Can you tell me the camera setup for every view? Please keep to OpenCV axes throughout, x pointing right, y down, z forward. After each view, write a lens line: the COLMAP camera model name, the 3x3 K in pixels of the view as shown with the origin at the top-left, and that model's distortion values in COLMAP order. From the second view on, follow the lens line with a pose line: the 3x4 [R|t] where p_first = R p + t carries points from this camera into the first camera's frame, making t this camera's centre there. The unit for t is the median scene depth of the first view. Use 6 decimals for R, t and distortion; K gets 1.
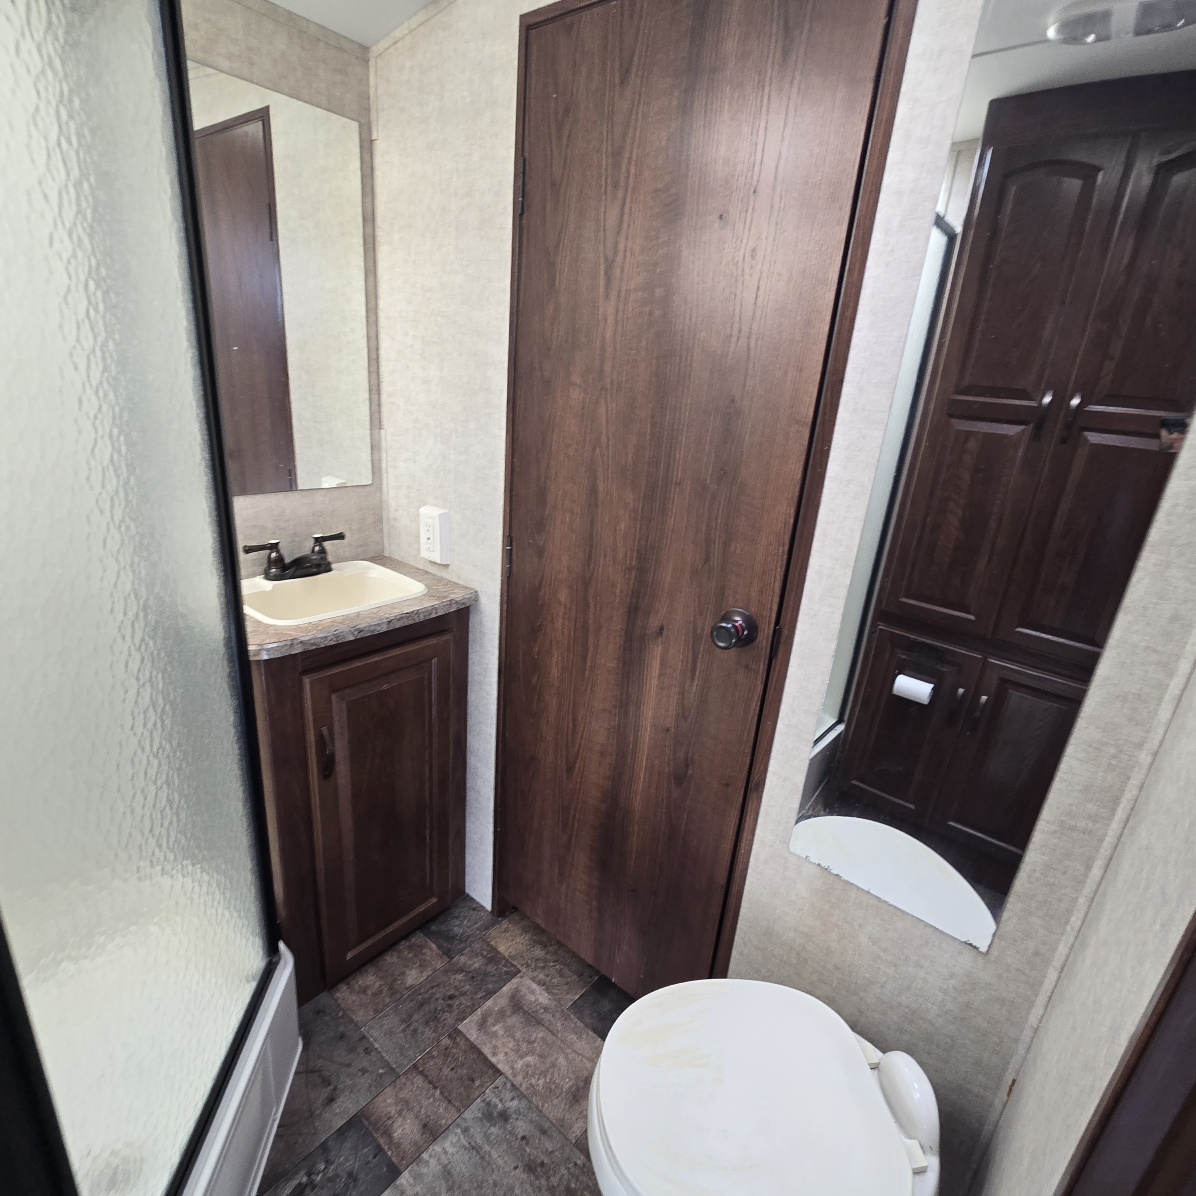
lens RADIAL K [[654.3, 0, 591.0], [0, 654.3, 609.6], [0, 0, 1]] dist [-0.004942, 0.003580]
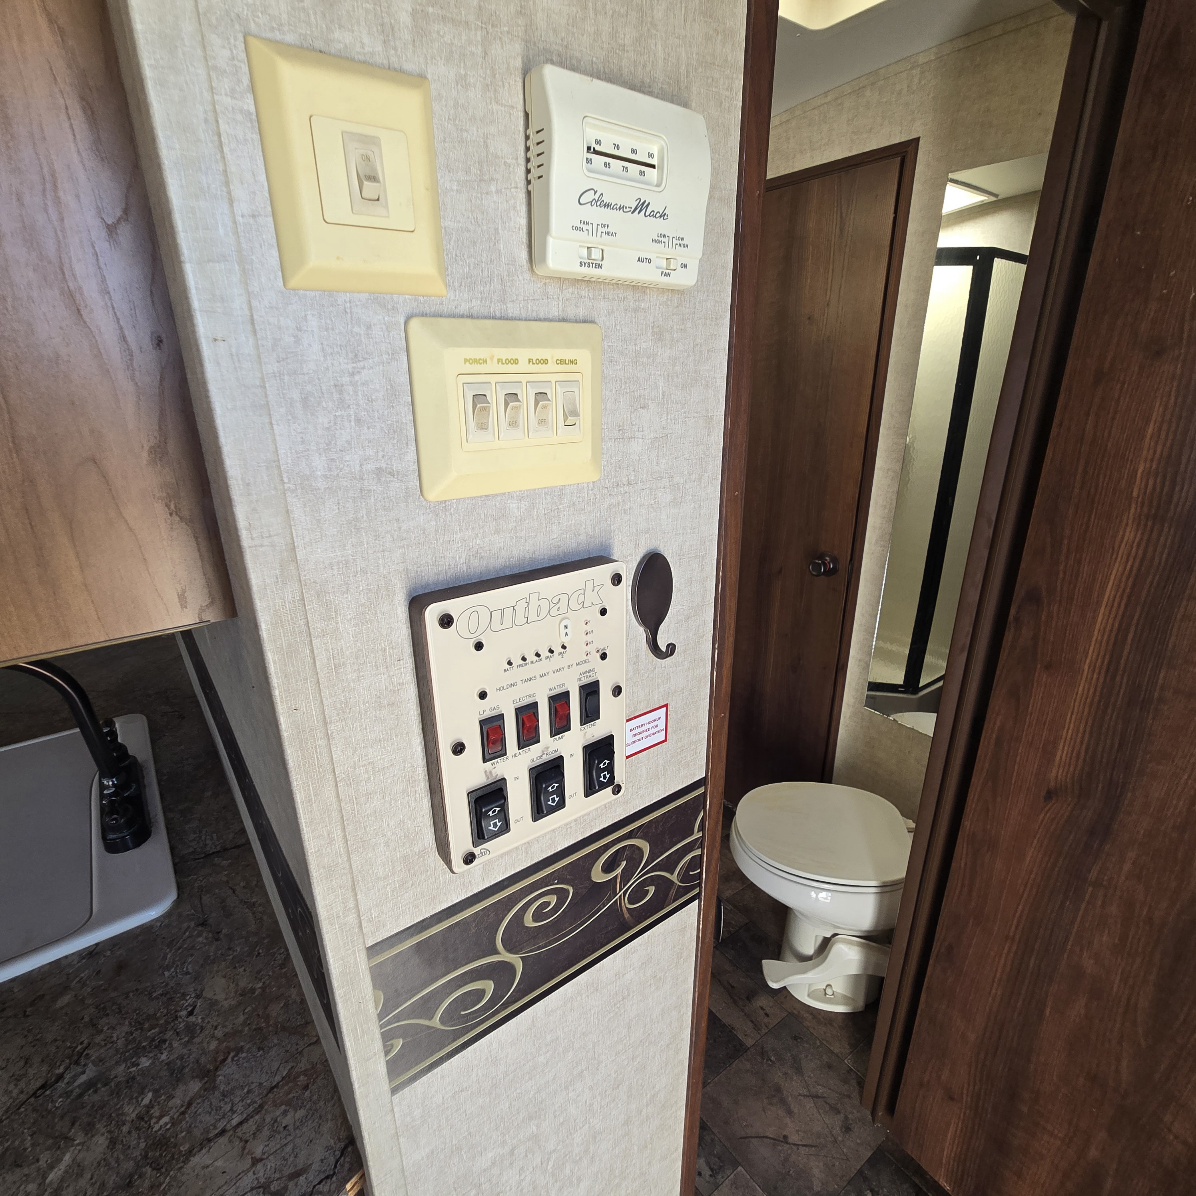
lens RADIAL K [[654.3, 0, 591.0], [0, 654.3, 609.6], [0, 0, 1]] dist [-0.004942, 0.003580]
pose [[0.968292, -0.001764, -0.249815, 0.050763], [0.000798, 0.999992, -0.003966, 0.115624], [0.249820, 0.003641, 0.968285, -0.556959]]
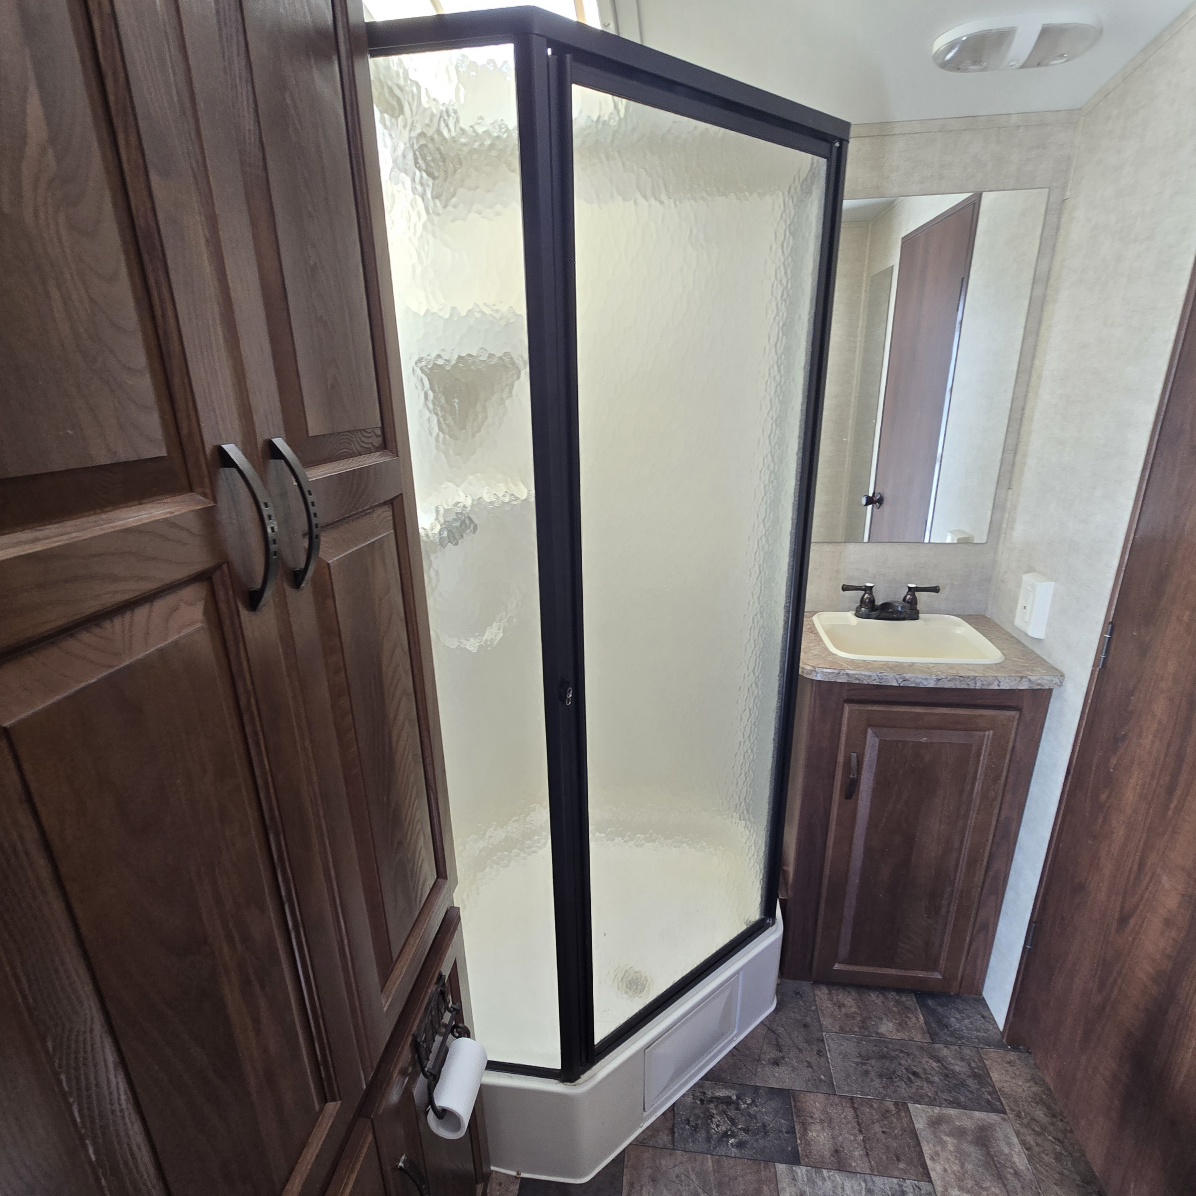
lens RADIAL K [[657.4, 0, 591.6], [0, 657.4, 609.1], [0, 0, 1]] dist [-0.006637, 0.003663]
pose [[0.536541, 0.189786, -0.822256, 0.217447], [-0.227428, 0.970849, 0.075681, -0.041239], [0.812650, 0.146398, 0.564064, -0.036974]]
